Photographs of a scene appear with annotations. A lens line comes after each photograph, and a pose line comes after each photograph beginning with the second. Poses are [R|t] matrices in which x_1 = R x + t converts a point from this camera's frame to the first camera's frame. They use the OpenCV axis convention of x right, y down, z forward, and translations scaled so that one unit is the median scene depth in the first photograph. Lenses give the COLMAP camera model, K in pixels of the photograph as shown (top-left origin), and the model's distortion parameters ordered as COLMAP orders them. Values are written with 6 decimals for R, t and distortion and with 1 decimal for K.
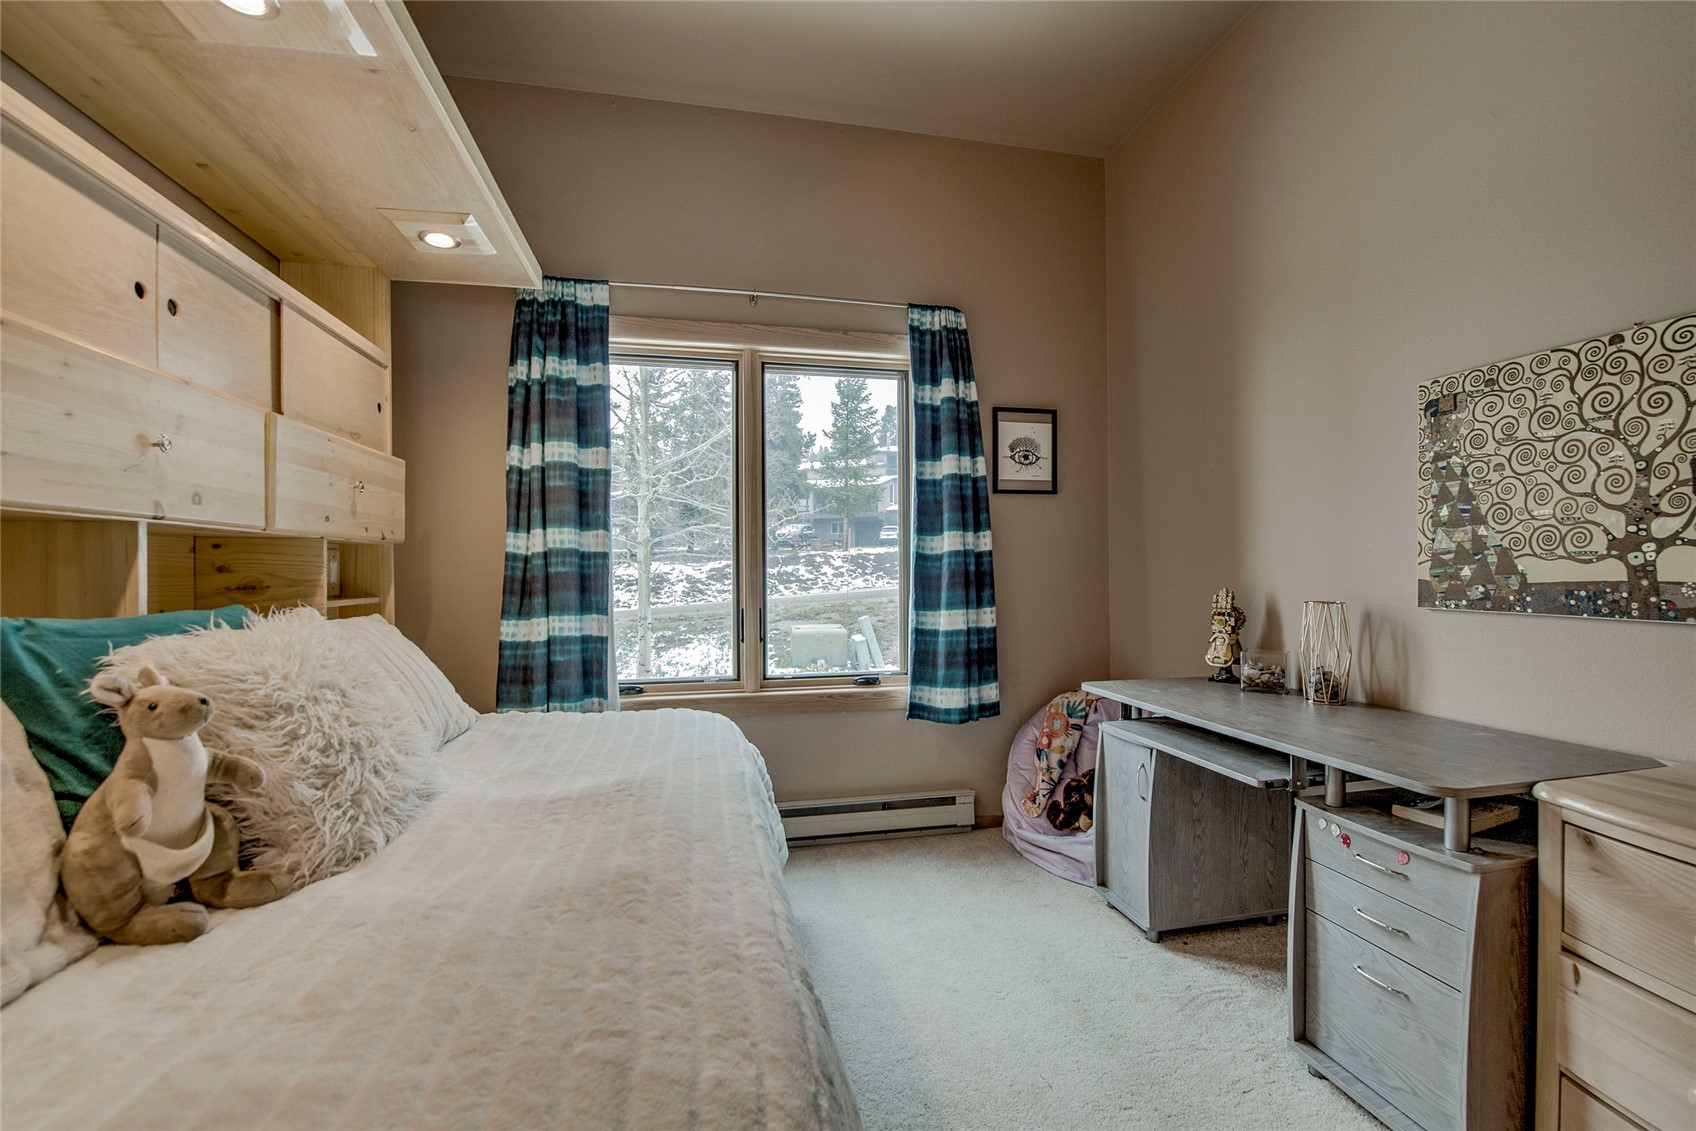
lens RADIAL K [[690.7, 0, 847.9], [0, 690.7, 568.3], [0, 0, 1]] dist [-0.018019, -0.003663]
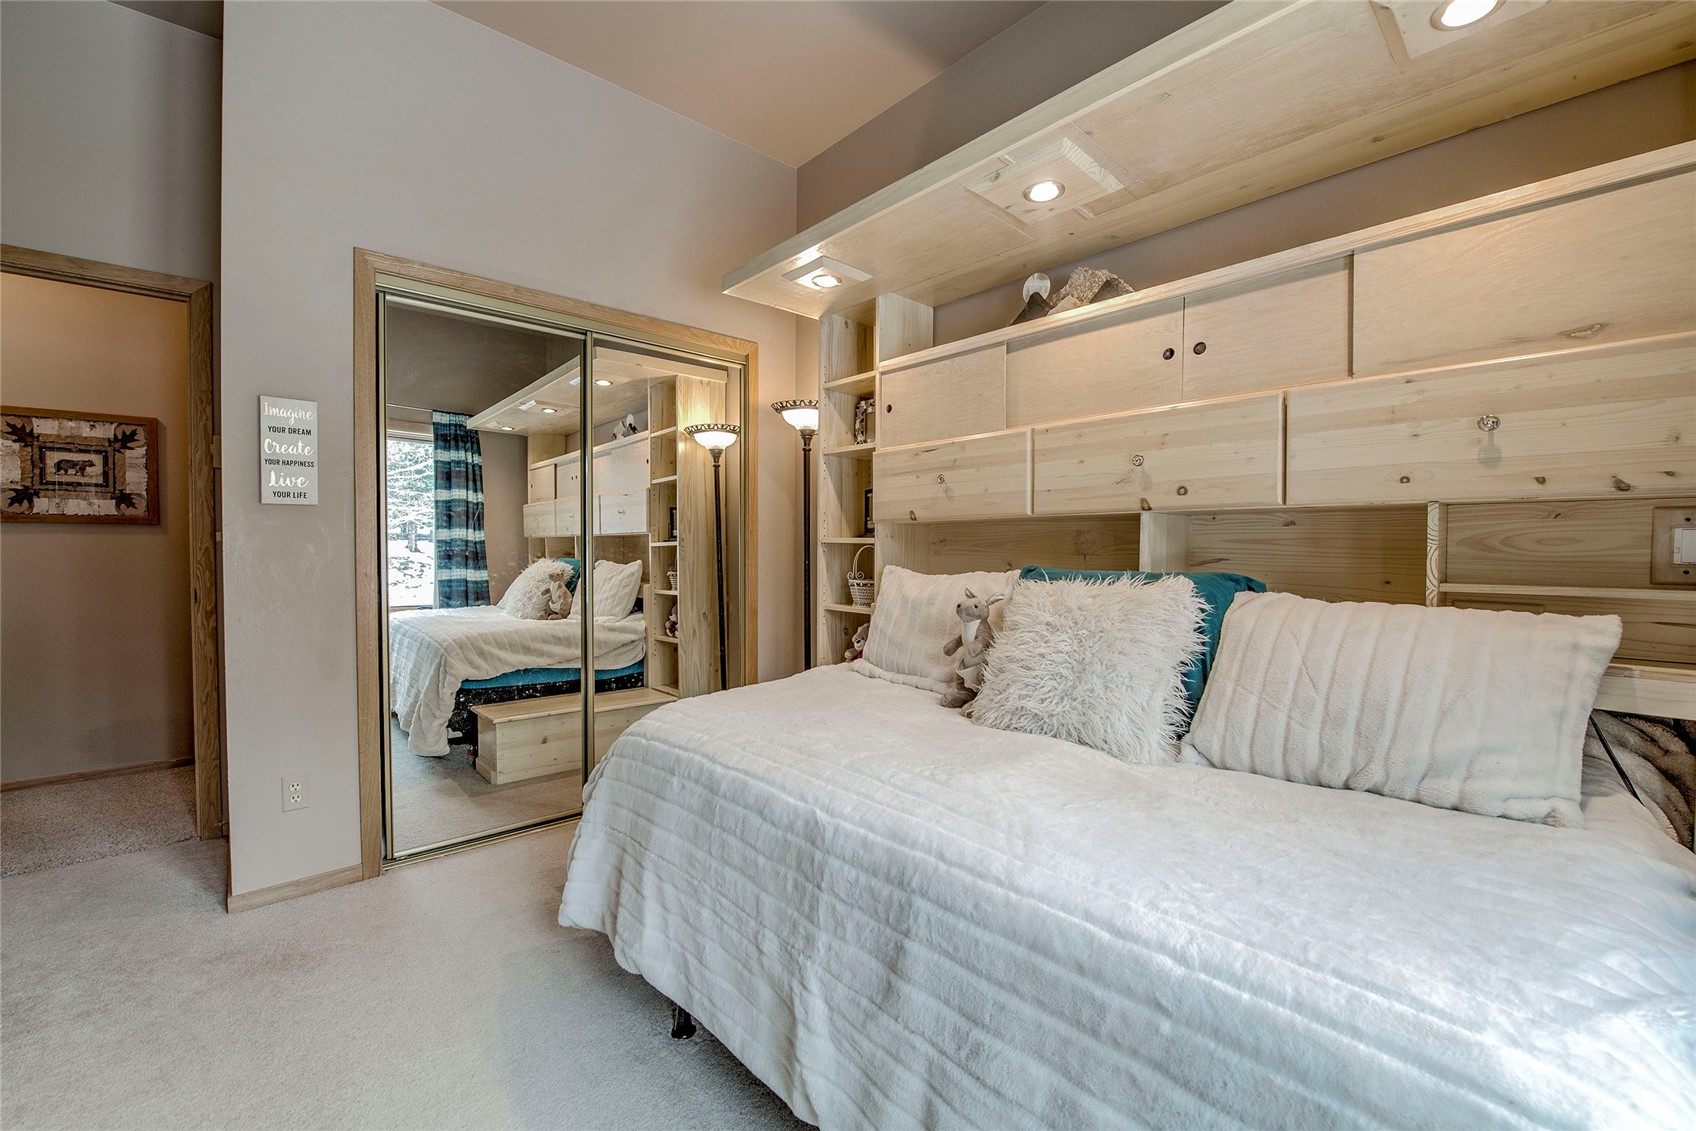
lens RADIAL K [[690.7, 0, 847.9], [0, 690.7, 568.3], [0, 0, 1]] dist [-0.018019, -0.003663]
pose [[-0.874394, 0.018923, -0.484847, 0.144087], [0.005268, 0.999551, 0.029511, 0.003821], [0.485187, 0.023251, -0.874101, 0.943483]]
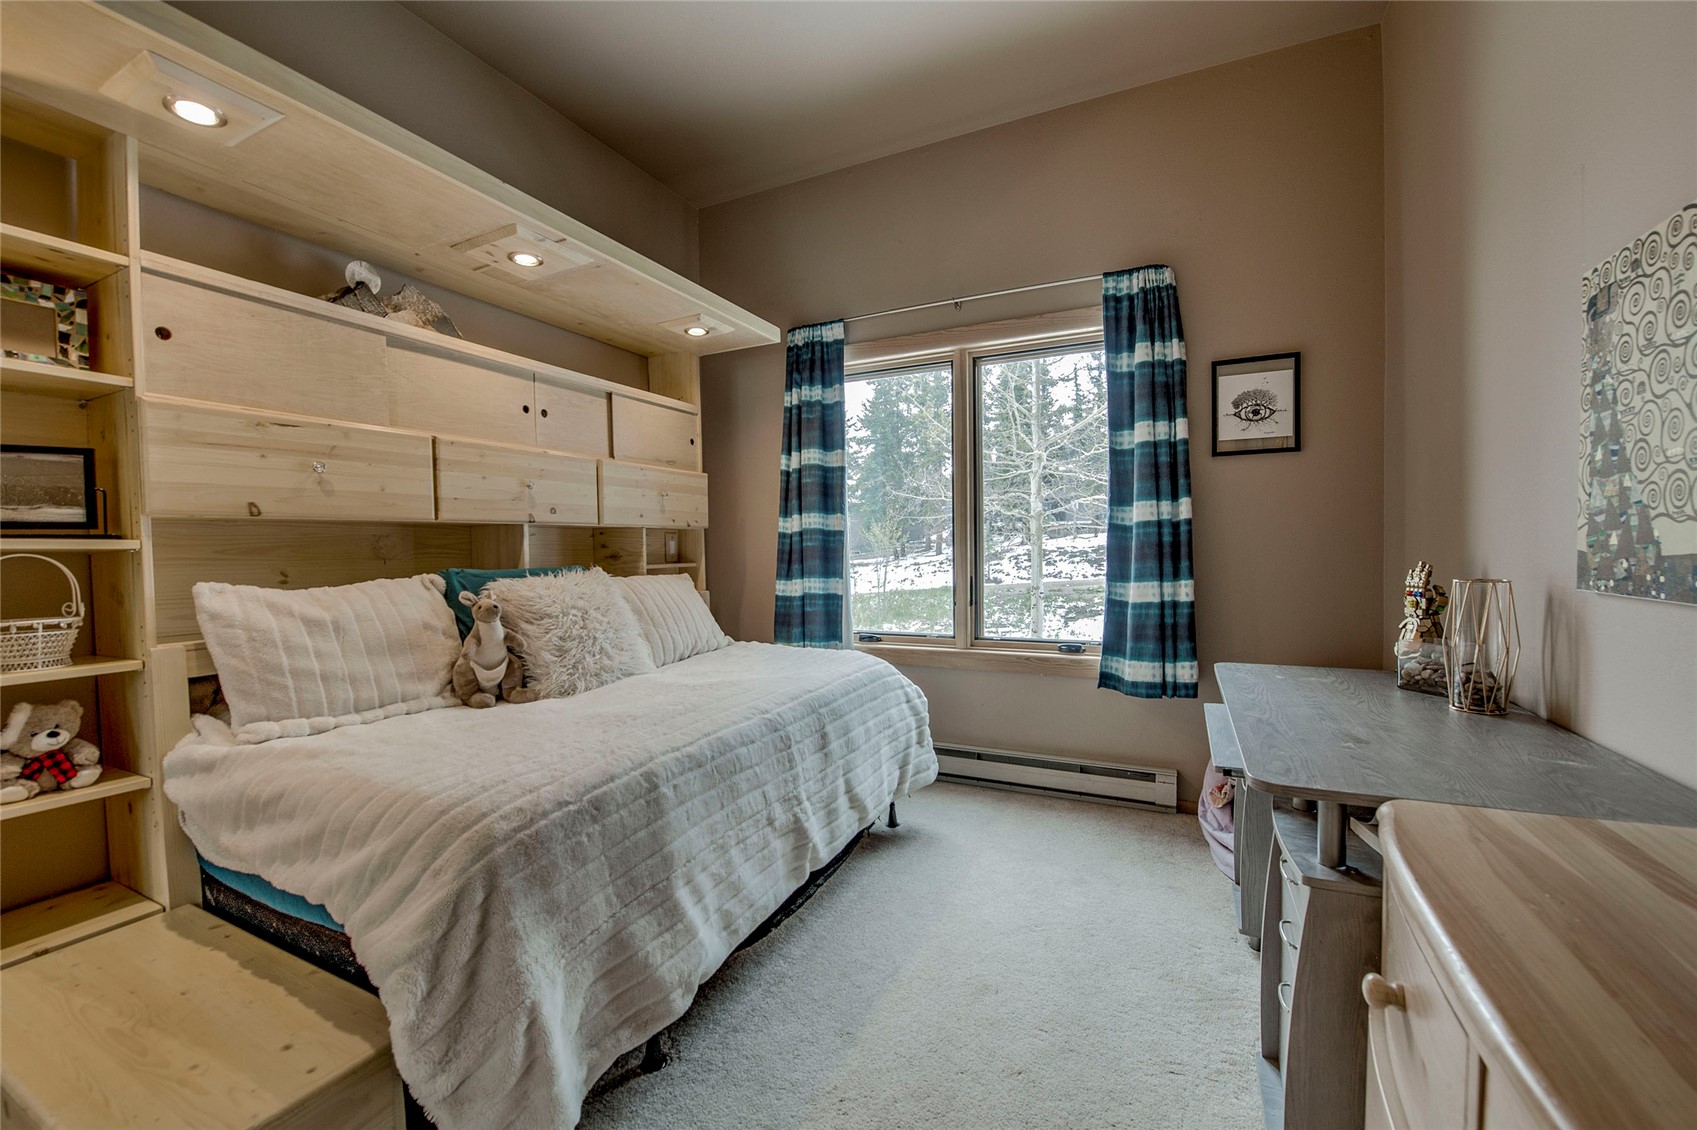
lens RADIAL K [[691.1, 0, 848.4], [0, 691.1, 567.8], [0, 0, 1]] dist [-0.018019, -0.003663]
pose [[0.787353, 0.013082, -0.616363, 0.473952], [0.011997, 0.999260, 0.036534, -0.000393], [0.616385, -0.036160, 0.786614, -0.024389]]
